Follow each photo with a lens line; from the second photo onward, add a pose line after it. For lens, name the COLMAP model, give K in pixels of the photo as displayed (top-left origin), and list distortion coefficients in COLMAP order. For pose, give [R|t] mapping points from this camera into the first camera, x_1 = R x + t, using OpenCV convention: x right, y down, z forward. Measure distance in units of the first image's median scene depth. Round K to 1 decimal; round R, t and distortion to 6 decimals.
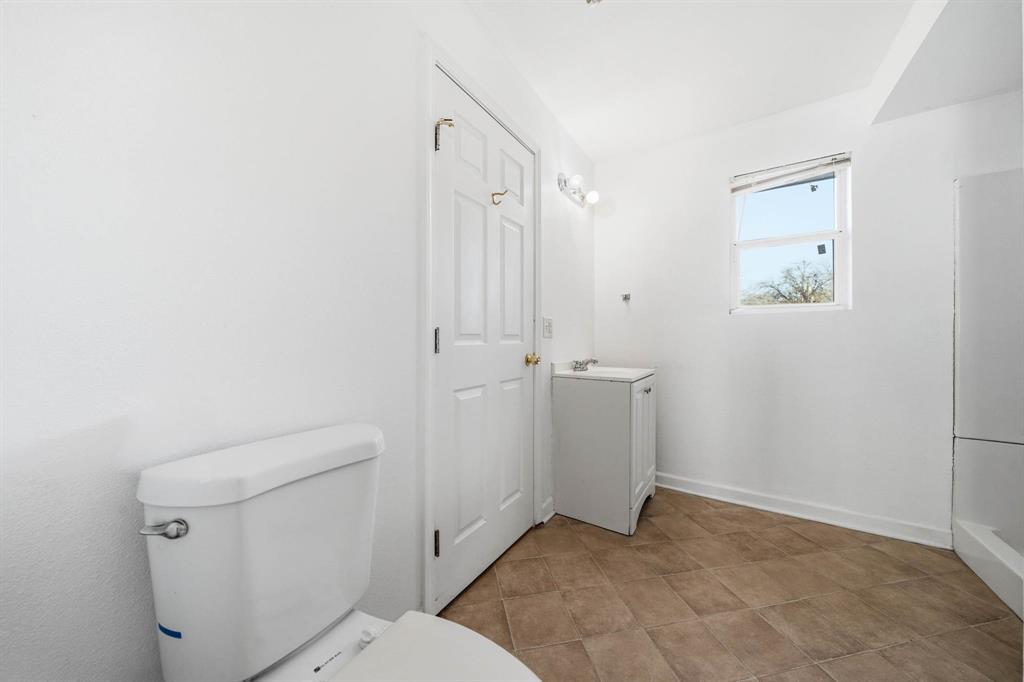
lens RADIAL K [[348.3, 0, 510.5], [0, 348.3, 338.3], [0, 0, 1]] dist [-0.005357, -0.000115]
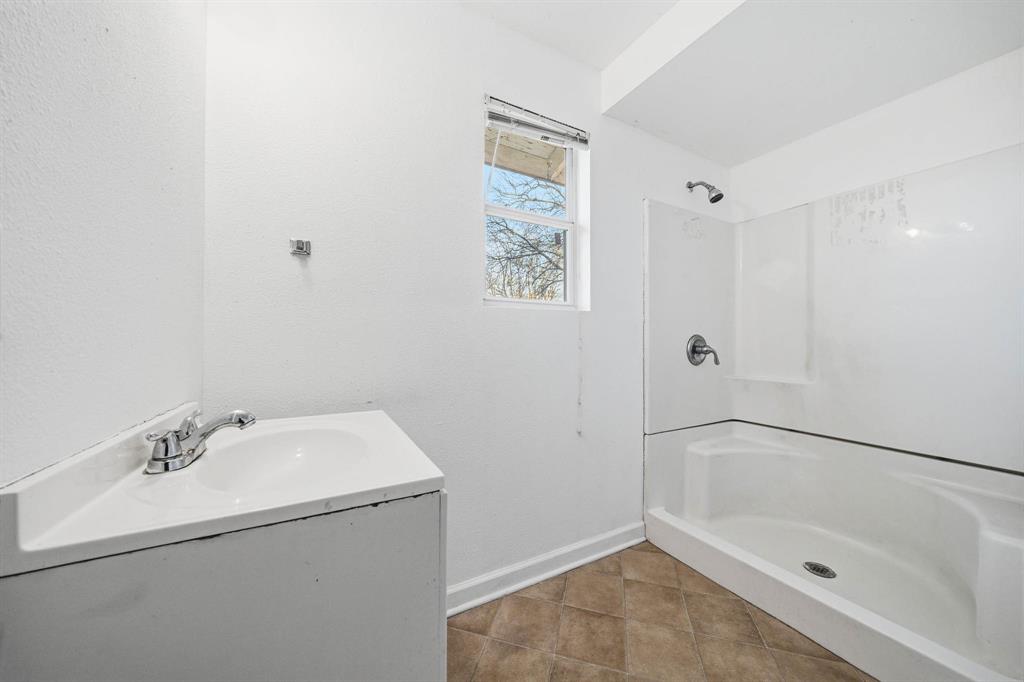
lens RADIAL K [[348.3, 0, 504.6], [0, 348.3, 338.7], [0, 0, 1]] dist [-0.005357, -0.000115]
pose [[0.473702, 0.008635, 0.880643, 0.104712], [-0.002411, 0.999961, -0.008507, -0.004678], [-0.880682, 0.001907, 0.473704, 0.839107]]
